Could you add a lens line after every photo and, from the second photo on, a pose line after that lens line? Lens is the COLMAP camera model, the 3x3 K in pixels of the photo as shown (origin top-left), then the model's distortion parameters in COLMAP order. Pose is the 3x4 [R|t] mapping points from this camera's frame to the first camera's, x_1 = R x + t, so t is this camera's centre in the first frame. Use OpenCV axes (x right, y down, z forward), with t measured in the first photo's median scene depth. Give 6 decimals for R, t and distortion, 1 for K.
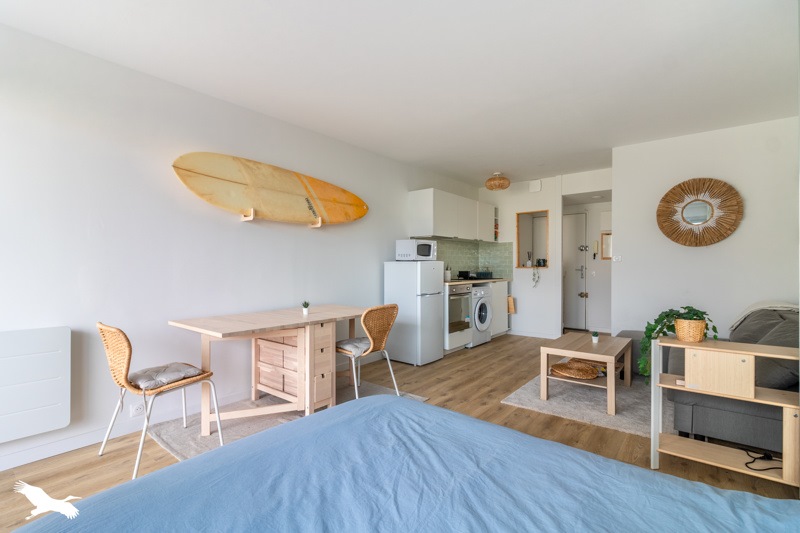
lens RADIAL K [[370.9, 0, 404.4], [0, 370.9, 267.9], [0, 0, 1]] dist [0.002968, -0.001687]
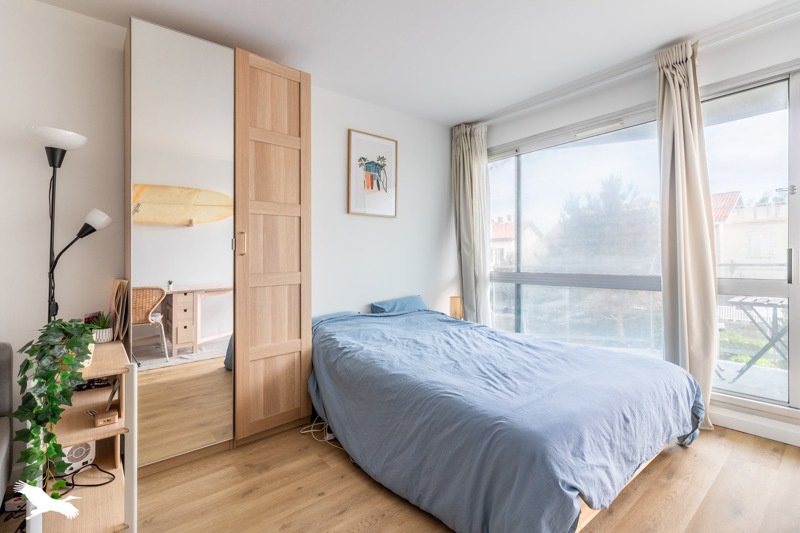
lens RADIAL K [[370.9, 0, 395.0], [0, 370.9, 255.5], [0, 0, 1]] dist [0.002968, -0.001687]
pose [[-0.975499, 0.023898, 0.218704, 0.016562], [0.022558, 0.999708, -0.008623, 0.003368], [-0.218847, -0.003478, -0.975753, 0.546845]]
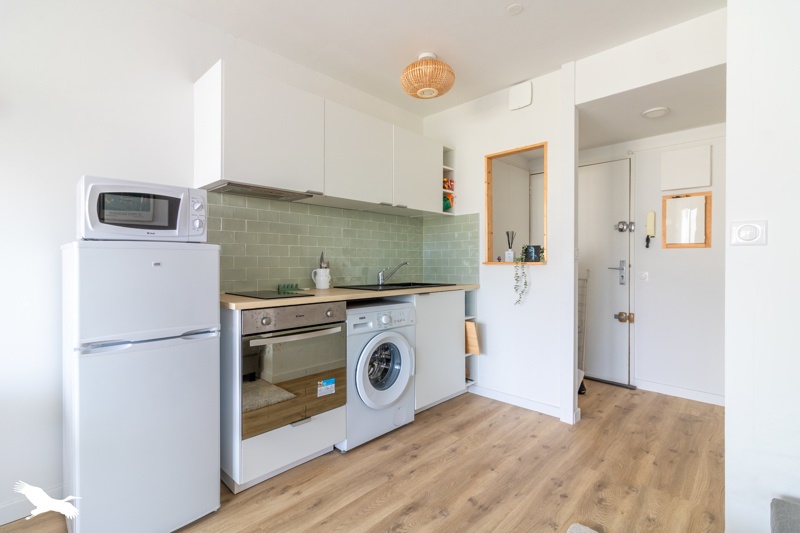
lens RADIAL K [[370.9, 0, 398.4], [0, 370.9, 263.4], [0, 0, 1]] dist [0.002968, -0.001687]
pose [[0.995089, 0.002569, -0.098949, 0.243033], [-0.002896, 0.999991, -0.003161, 0.001133], [0.098940, 0.003432, 0.995087, 0.502640]]
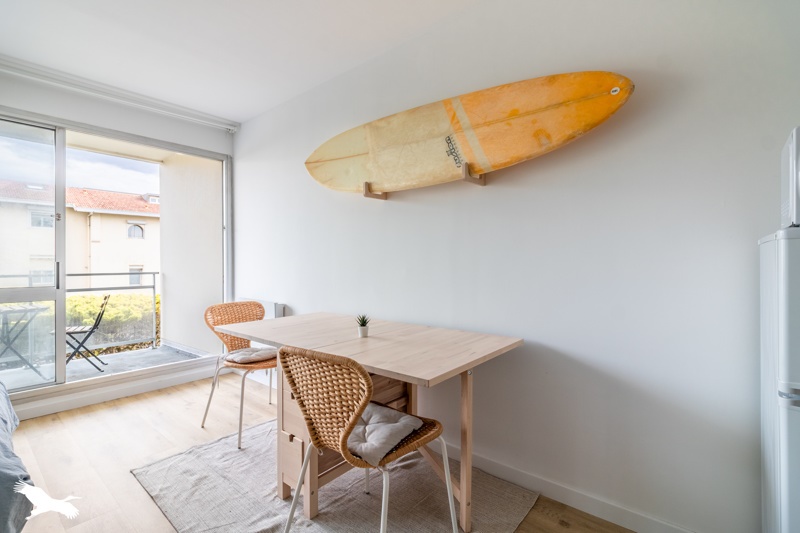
lens RADIAL K [[370.9, 0, 402.4], [0, 370.9, 260.4], [0, 0, 1]] dist [0.002968, -0.001687]
pose [[-0.029510, 0.003640, -0.999558, 0.178840], [0.001639, 0.999992, 0.003593, -0.000999], [0.999563, -0.001532, -0.029516, 0.560499]]
